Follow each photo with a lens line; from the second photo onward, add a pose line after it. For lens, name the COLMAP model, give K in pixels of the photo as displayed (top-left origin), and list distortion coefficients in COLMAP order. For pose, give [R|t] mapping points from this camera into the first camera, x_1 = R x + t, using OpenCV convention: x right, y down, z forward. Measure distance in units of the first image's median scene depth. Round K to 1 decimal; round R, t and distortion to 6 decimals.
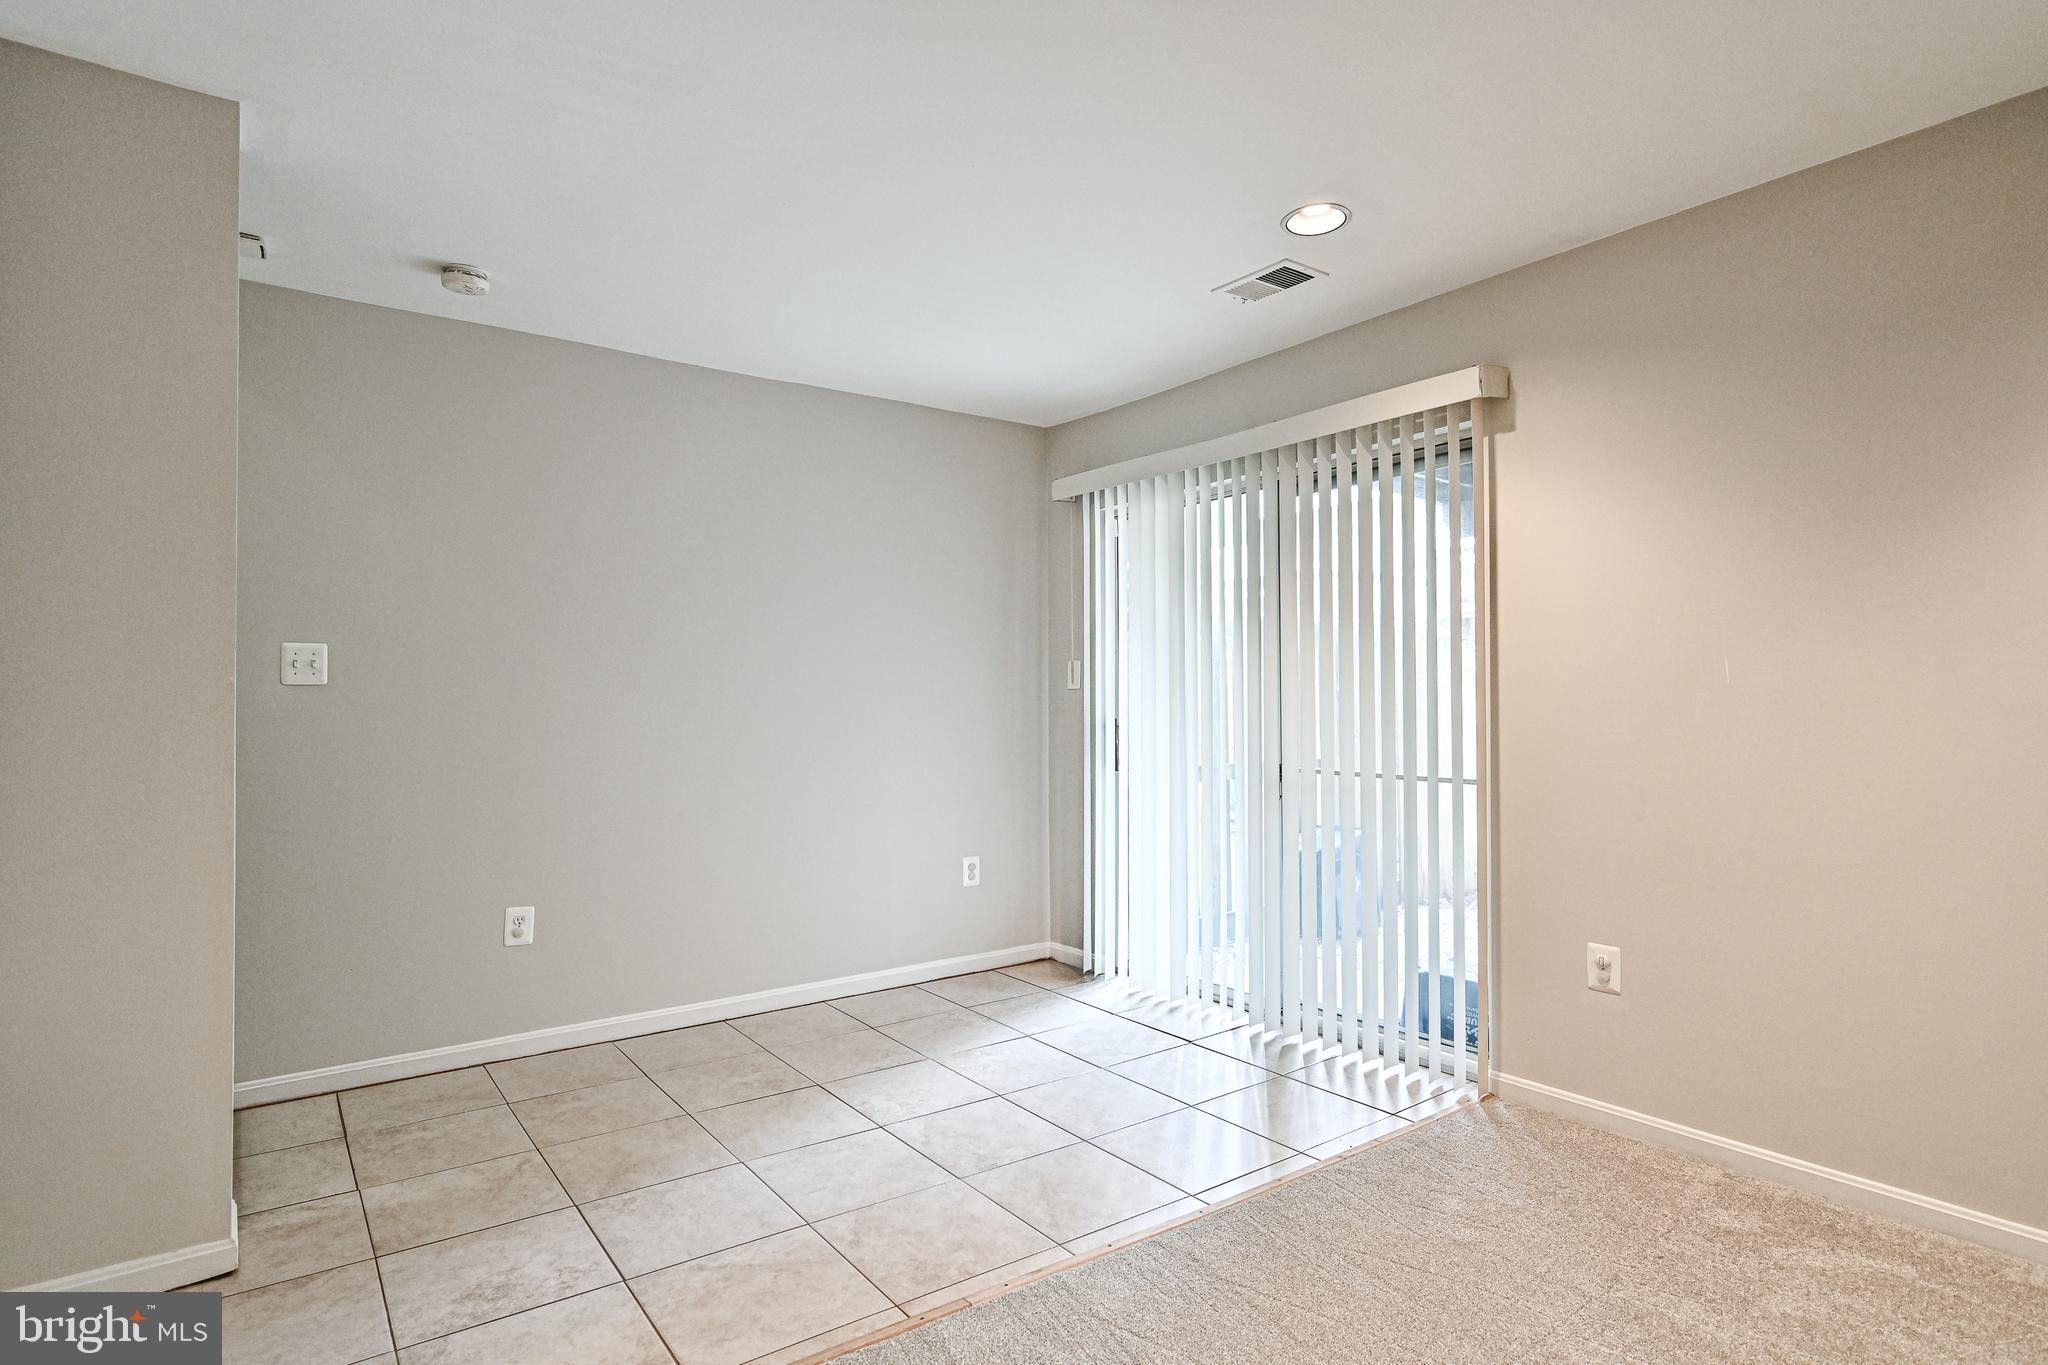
lens RADIAL K [[1060.1, 0, 1024.0], [0, 1060.1, 682.5], [0, 0, 1]] dist [-0.003854, -0.000498]
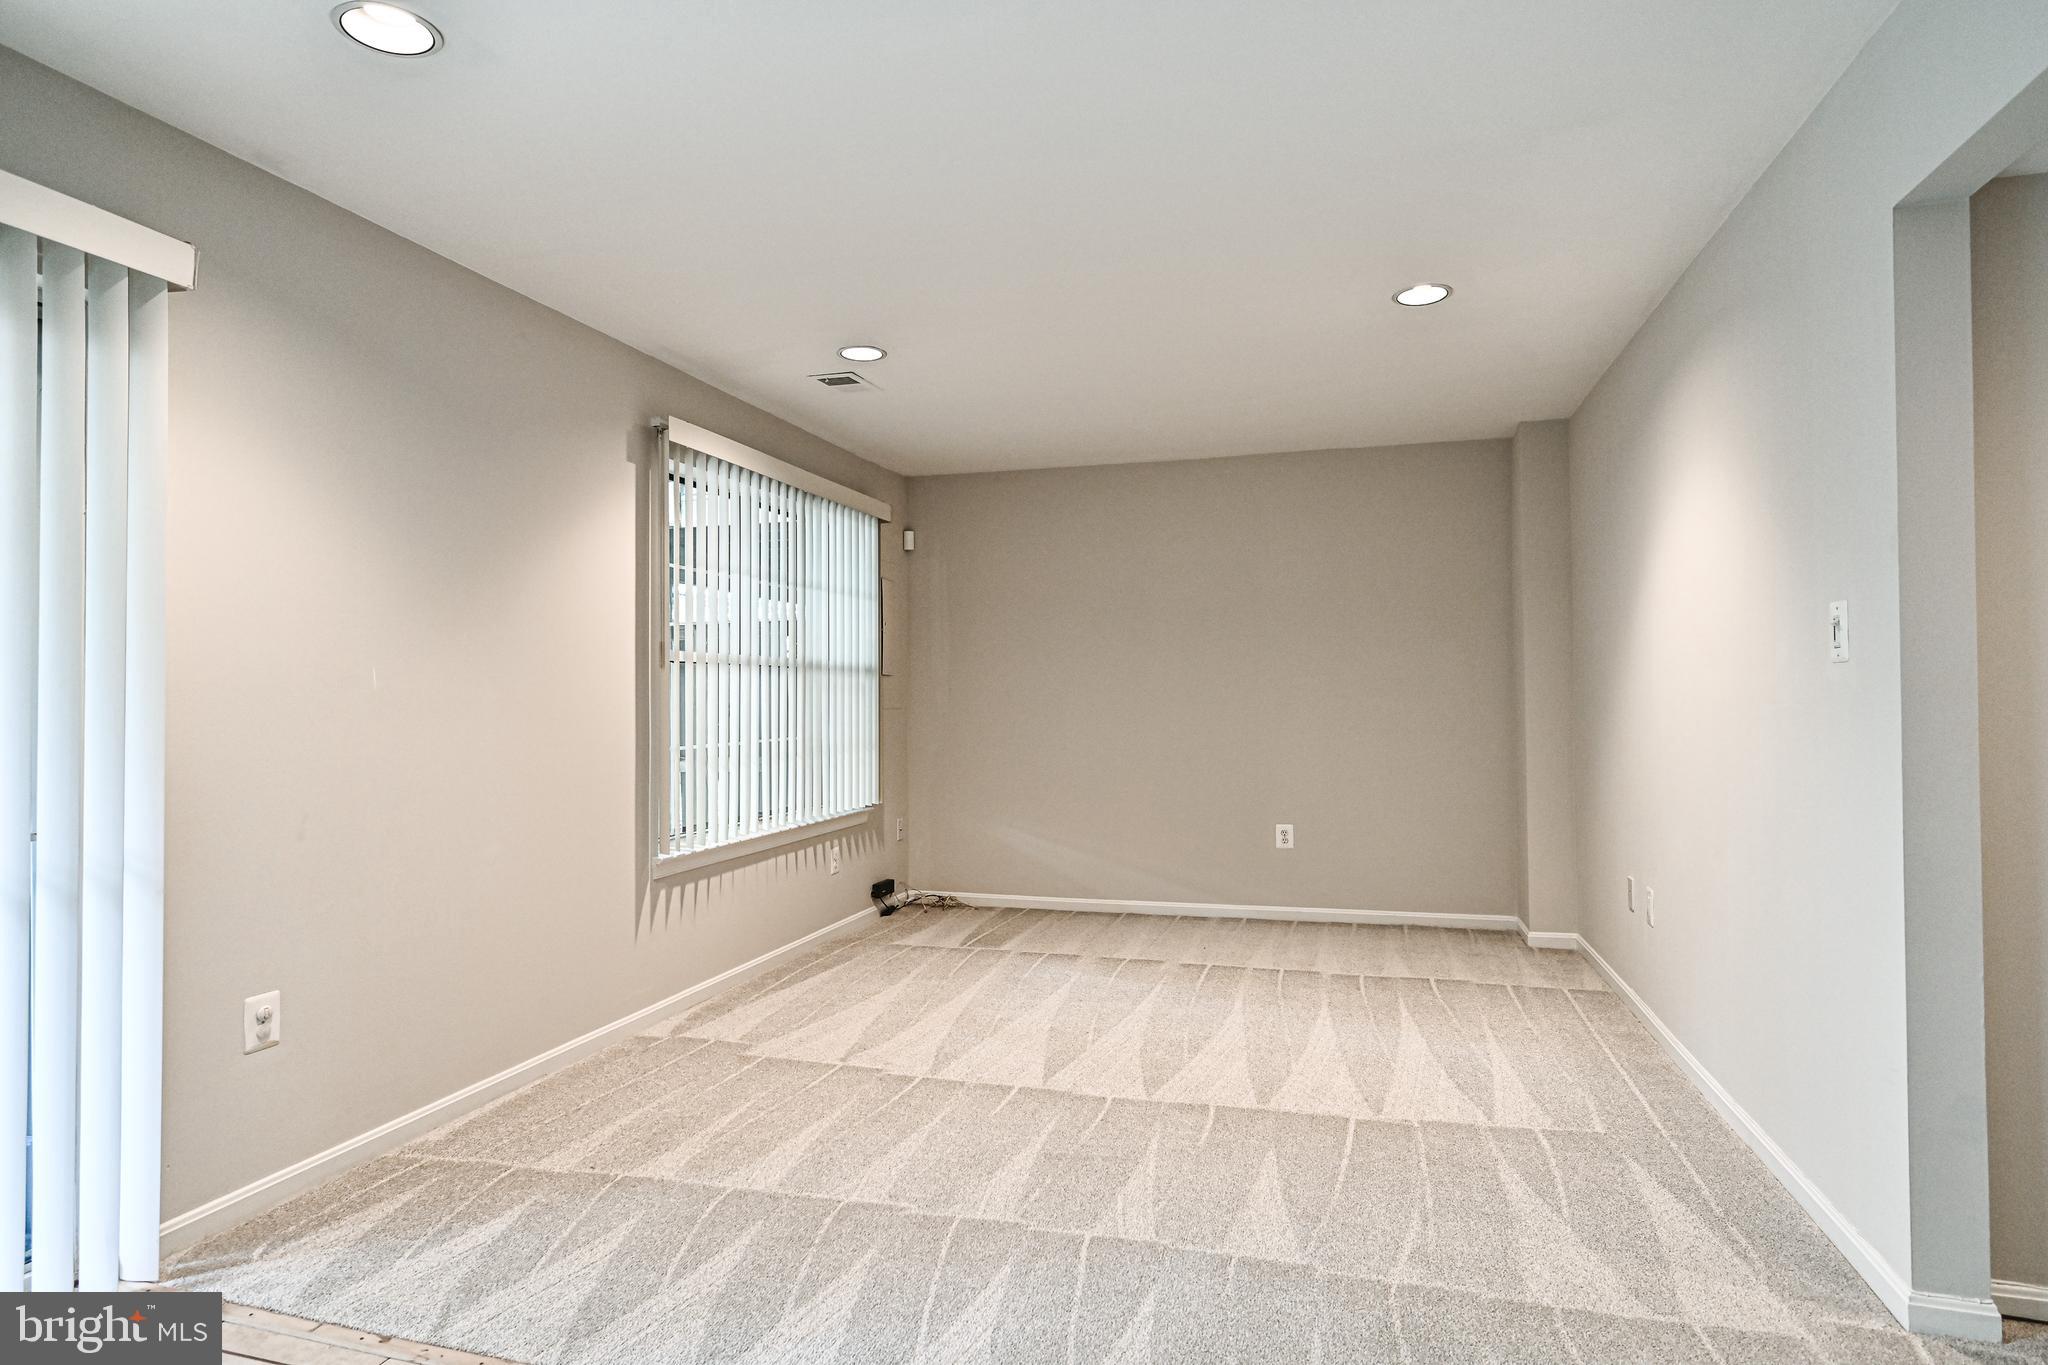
lens RADIAL K [[1110.1, 0, 1024.0], [0, 1110.1, 682.5], [0, 0, 1]] dist [0.001163, 0.001128]
pose [[-0.612512, 0.019079, 0.790231, -0.495860], [-0.004366, 0.999612, -0.027518, 0.017830], [-0.790449, -0.020305, -0.612191, 0.983495]]
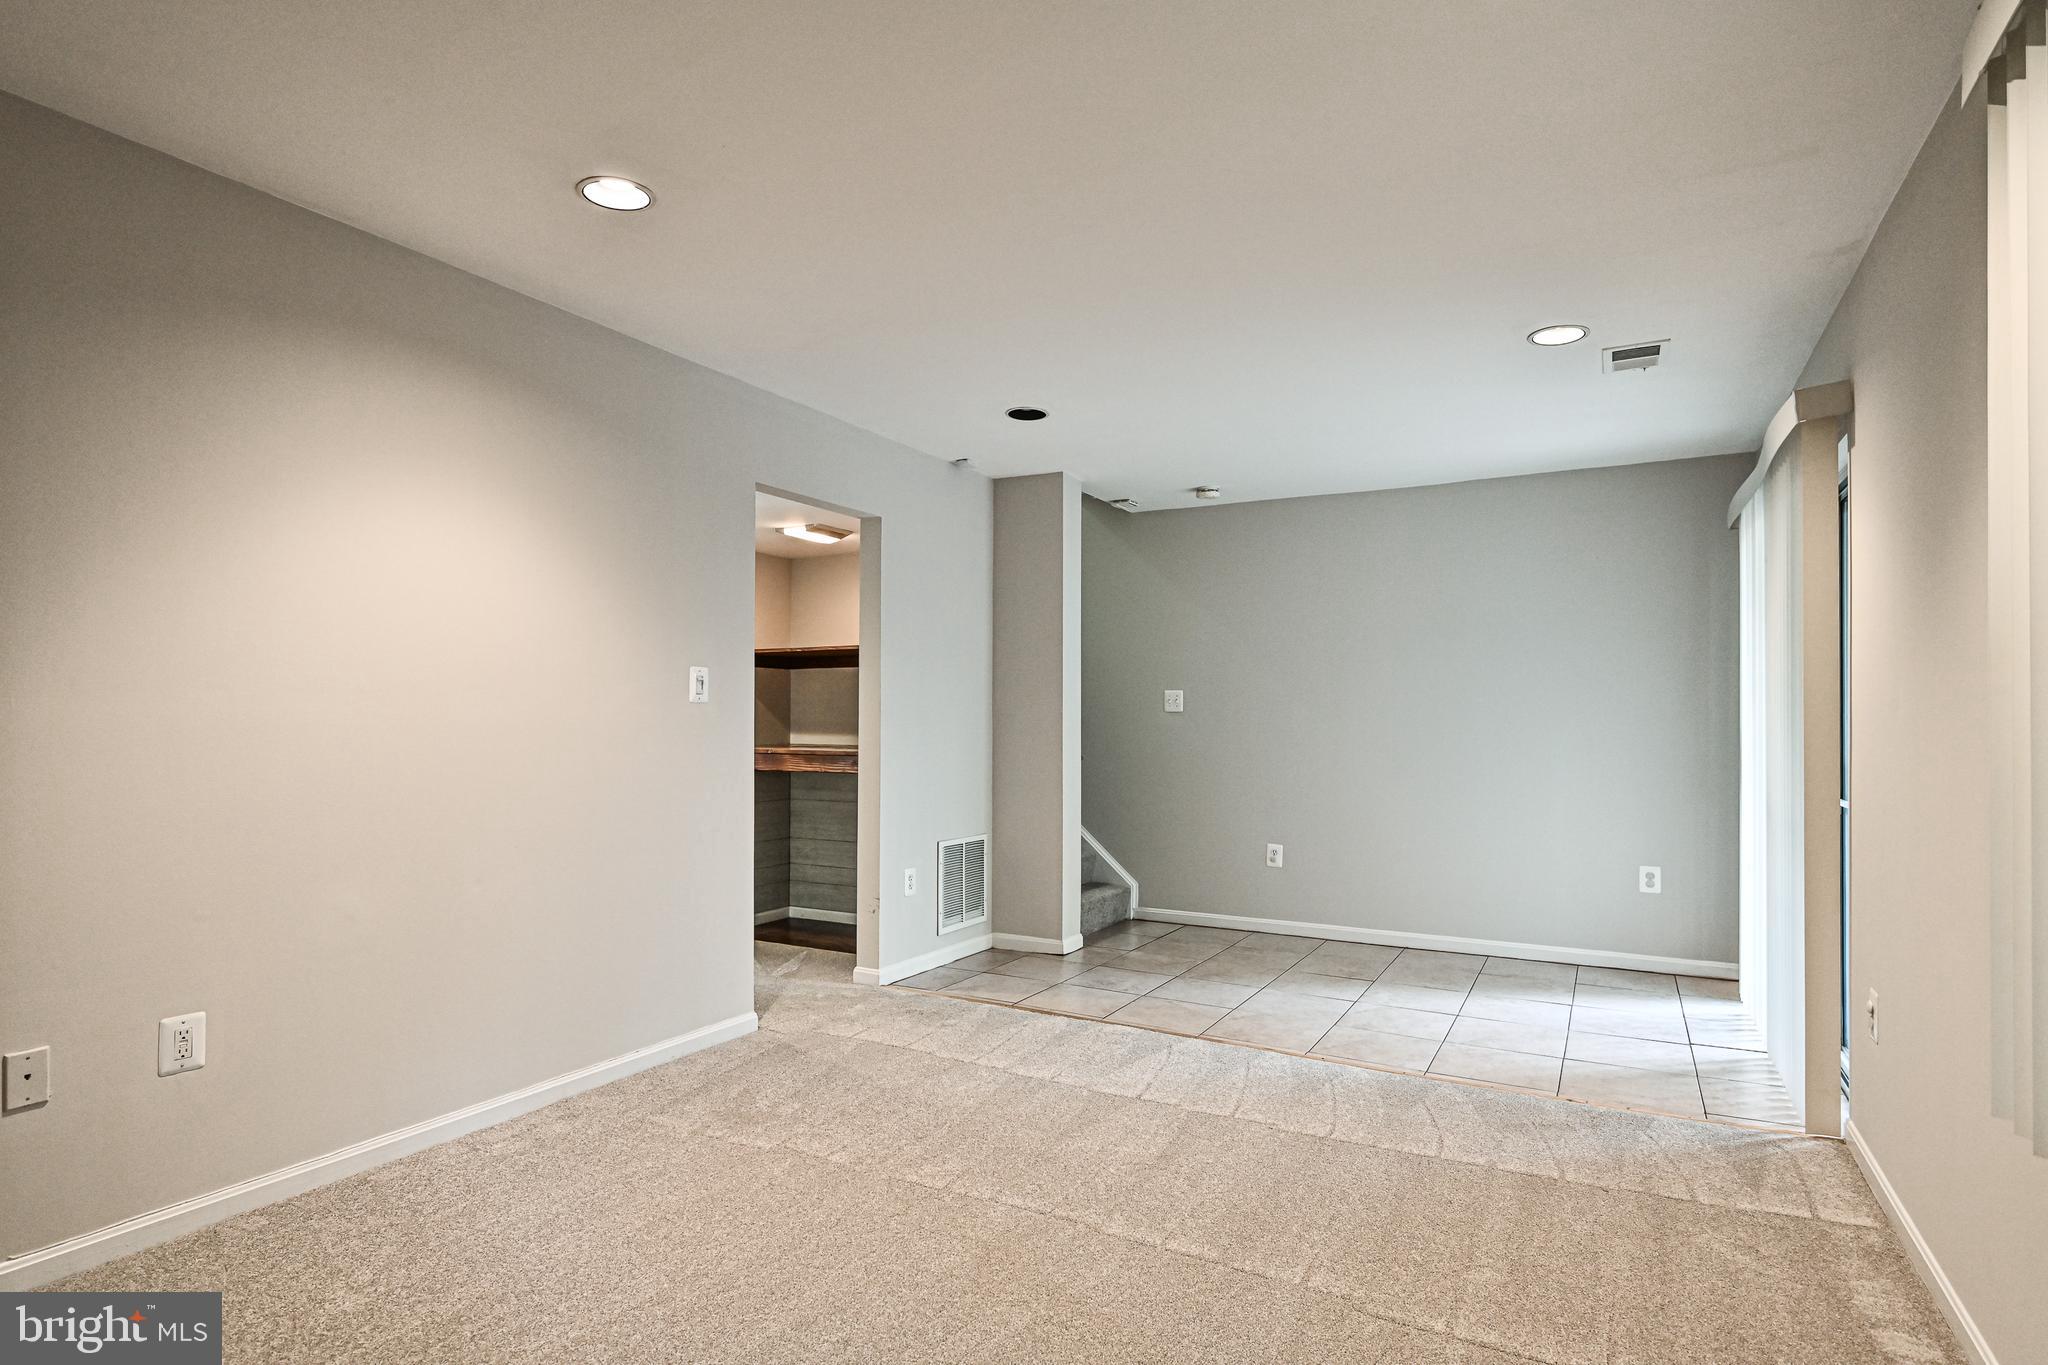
lens RADIAL K [[1068.2, 0, 1021.4], [0, 1068.2, 707.6], [0, 0, 1]] dist [-0.000831, 0.000201]
pose [[0.418990, -0.002385, -0.907987, 1.007820], [0.009427, 0.999954, 0.001723, -0.011922], [0.907942, -0.009281, 0.418994, -0.077446]]
